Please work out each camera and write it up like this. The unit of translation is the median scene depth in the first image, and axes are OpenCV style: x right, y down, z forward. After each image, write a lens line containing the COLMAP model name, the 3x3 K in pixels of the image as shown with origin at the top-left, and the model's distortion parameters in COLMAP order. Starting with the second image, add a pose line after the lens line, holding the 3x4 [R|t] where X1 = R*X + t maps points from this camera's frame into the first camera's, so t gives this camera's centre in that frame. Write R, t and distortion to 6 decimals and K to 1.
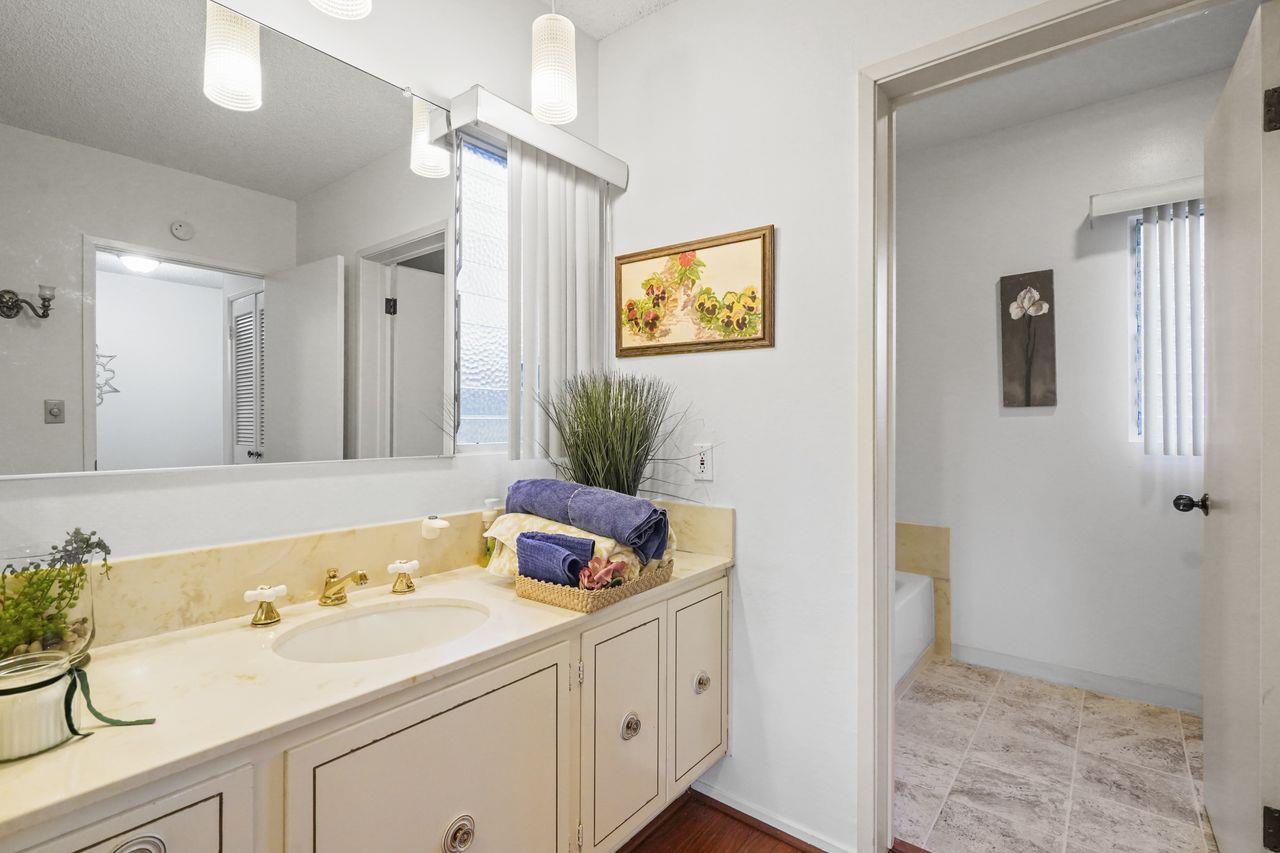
lens RADIAL K [[594.0, 0, 638.4], [0, 594.0, 421.7], [0, 0, 1]] dist [-0.009775, 0.000373]
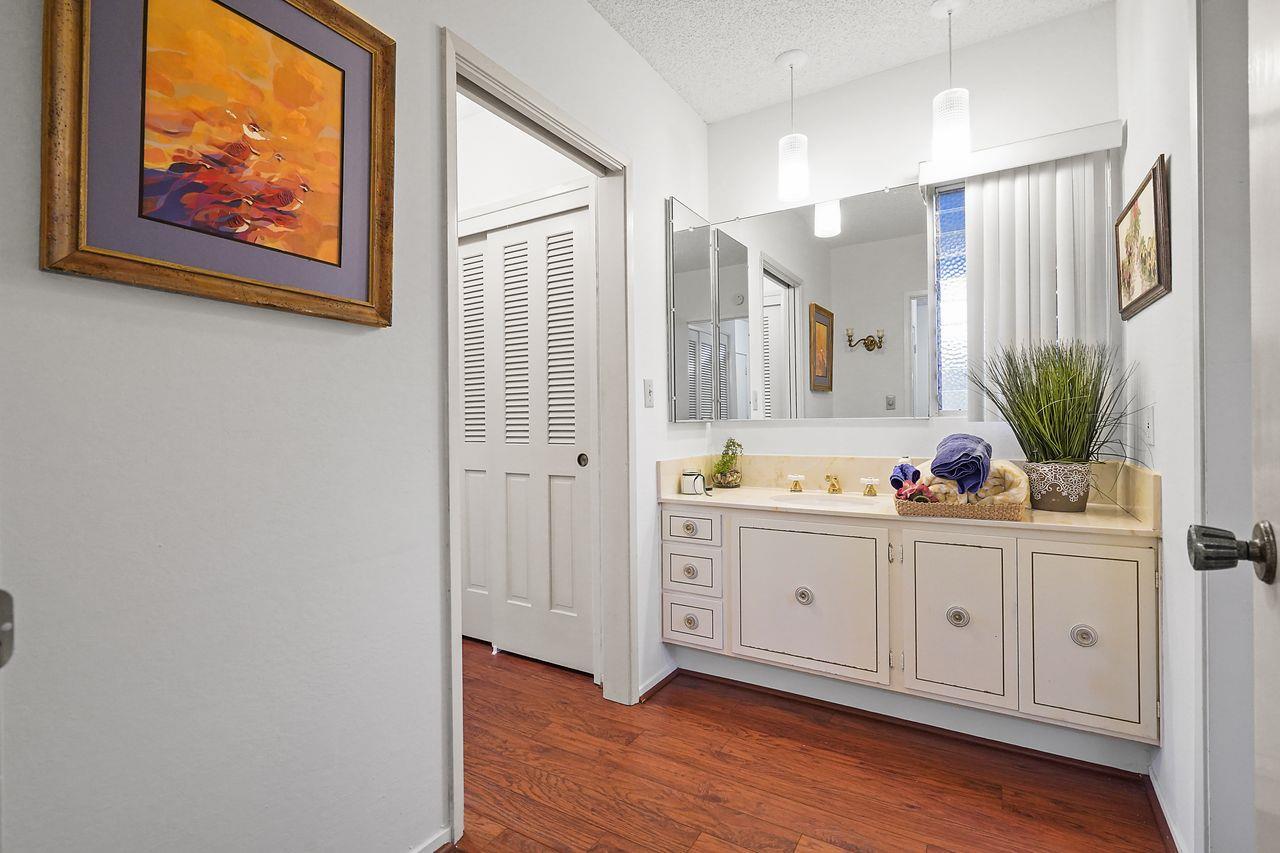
lens RADIAL K [[594.0, 0, 638.6], [0, 594.0, 422.6], [0, 0, 1]] dist [-0.009775, 0.000373]
pose [[0.135961, -0.005470, -0.990699, 0.965907], [0.009751, 0.999944, -0.004183, 0.064441], [0.990666, -0.009091, 0.136007, 0.097590]]
